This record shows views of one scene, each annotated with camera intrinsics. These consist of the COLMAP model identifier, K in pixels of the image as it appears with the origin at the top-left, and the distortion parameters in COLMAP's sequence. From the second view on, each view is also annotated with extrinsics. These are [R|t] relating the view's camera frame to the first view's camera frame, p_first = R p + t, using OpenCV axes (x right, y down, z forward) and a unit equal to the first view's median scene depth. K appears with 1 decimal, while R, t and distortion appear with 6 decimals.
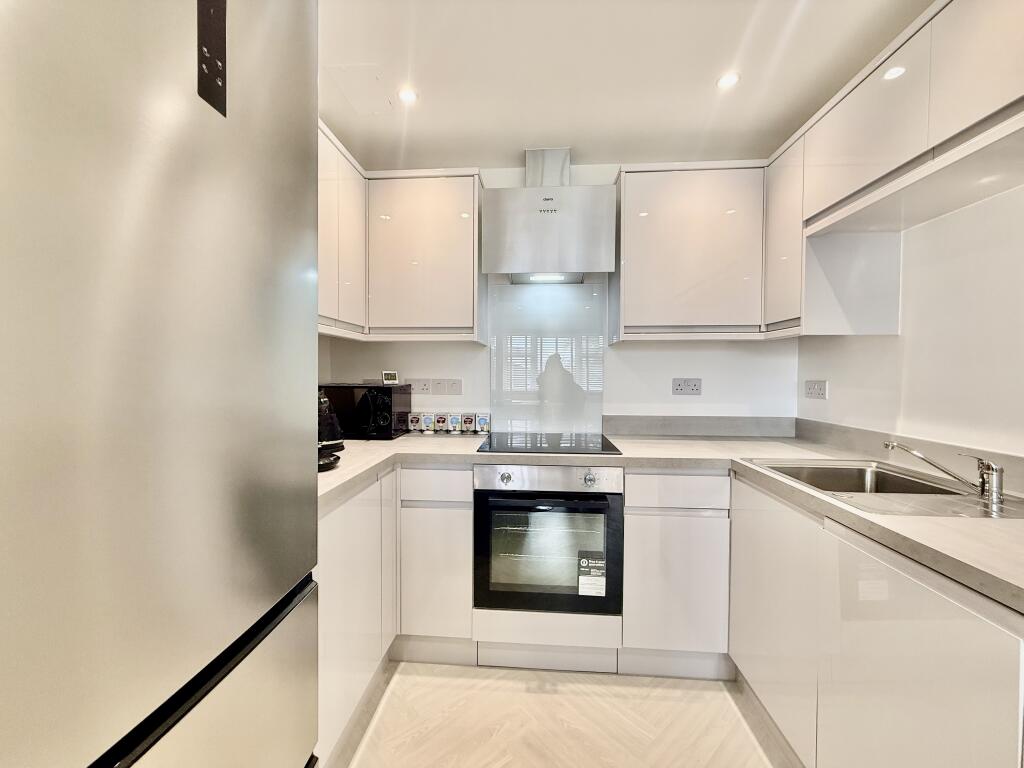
lens RADIAL K [[406.8, 0, 510.3], [0, 406.8, 383.9], [0, 0, 1]] dist [0.001295, -0.000756]
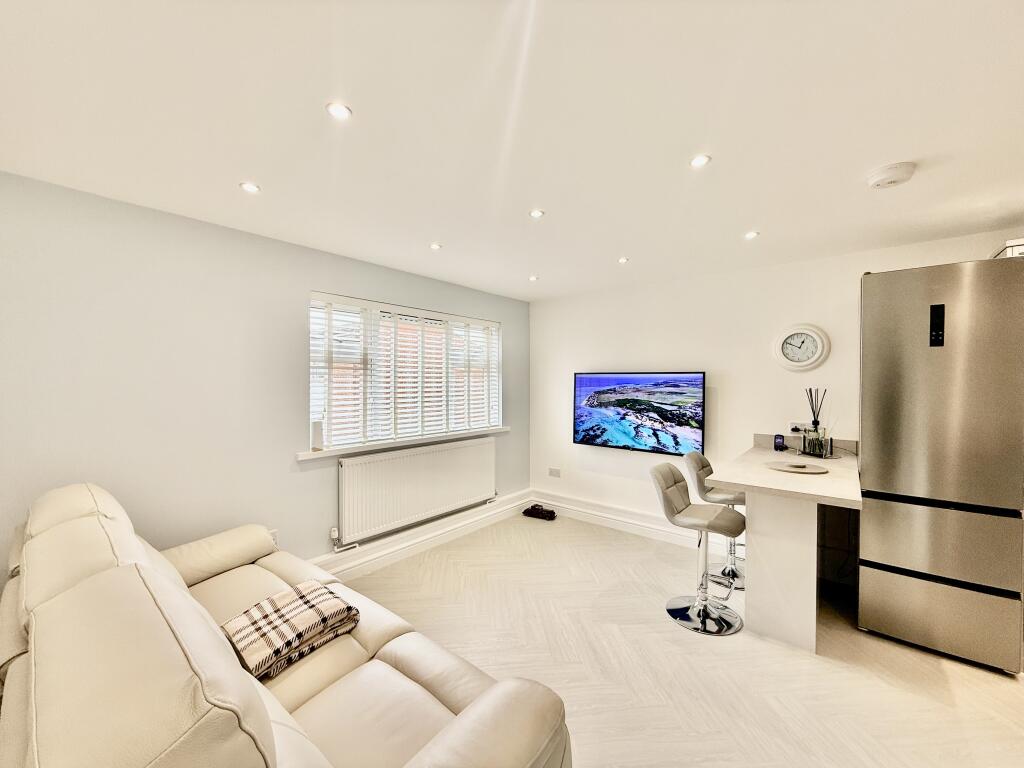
lens RADIAL K [[406.8, 0, 510.3], [0, 406.8, 383.9], [0, 0, 1]] dist [0.001295, -0.000756]
pose [[-0.583835, -0.002642, -0.811868, 1.455090], [-0.028449, 0.999447, 0.017206, -0.094878], [0.811374, 0.033142, -0.583587, 0.010384]]
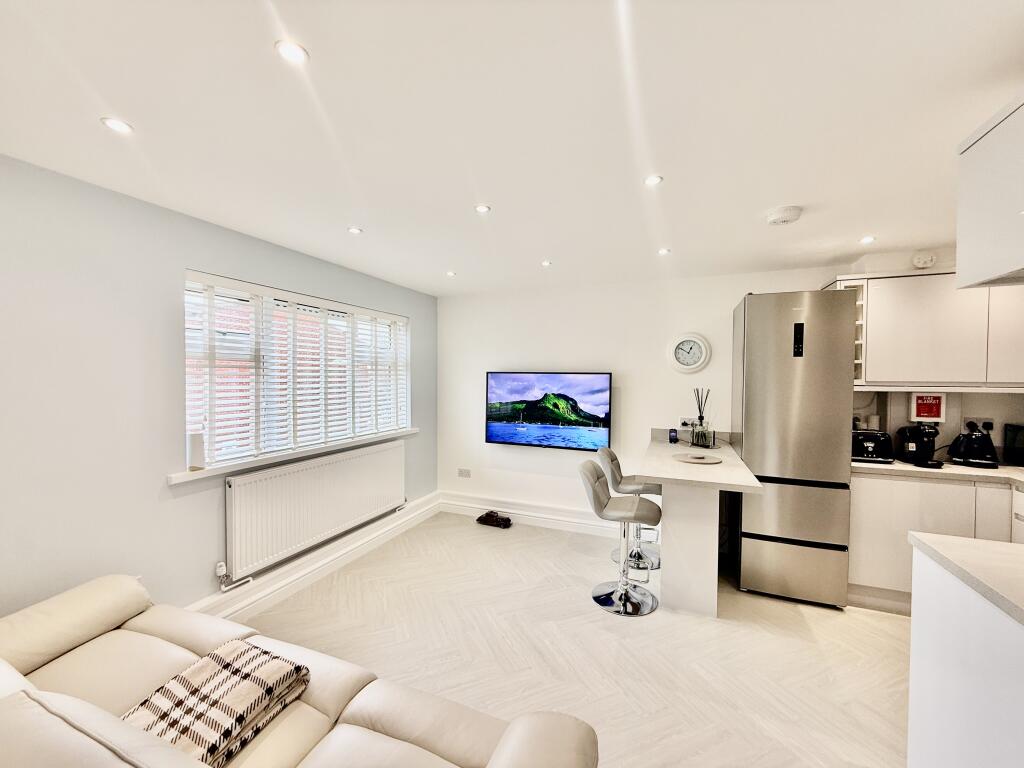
lens RADIAL K [[406.8, 0, 510.3], [0, 406.8, 383.9], [0, 0, 1]] dist [0.001295, -0.000756]
pose [[-0.315525, 0.010468, -0.948860, 1.501463], [-0.034504, 0.999151, 0.022497, -0.117208], [0.948290, 0.039838, -0.314896, -0.199312]]
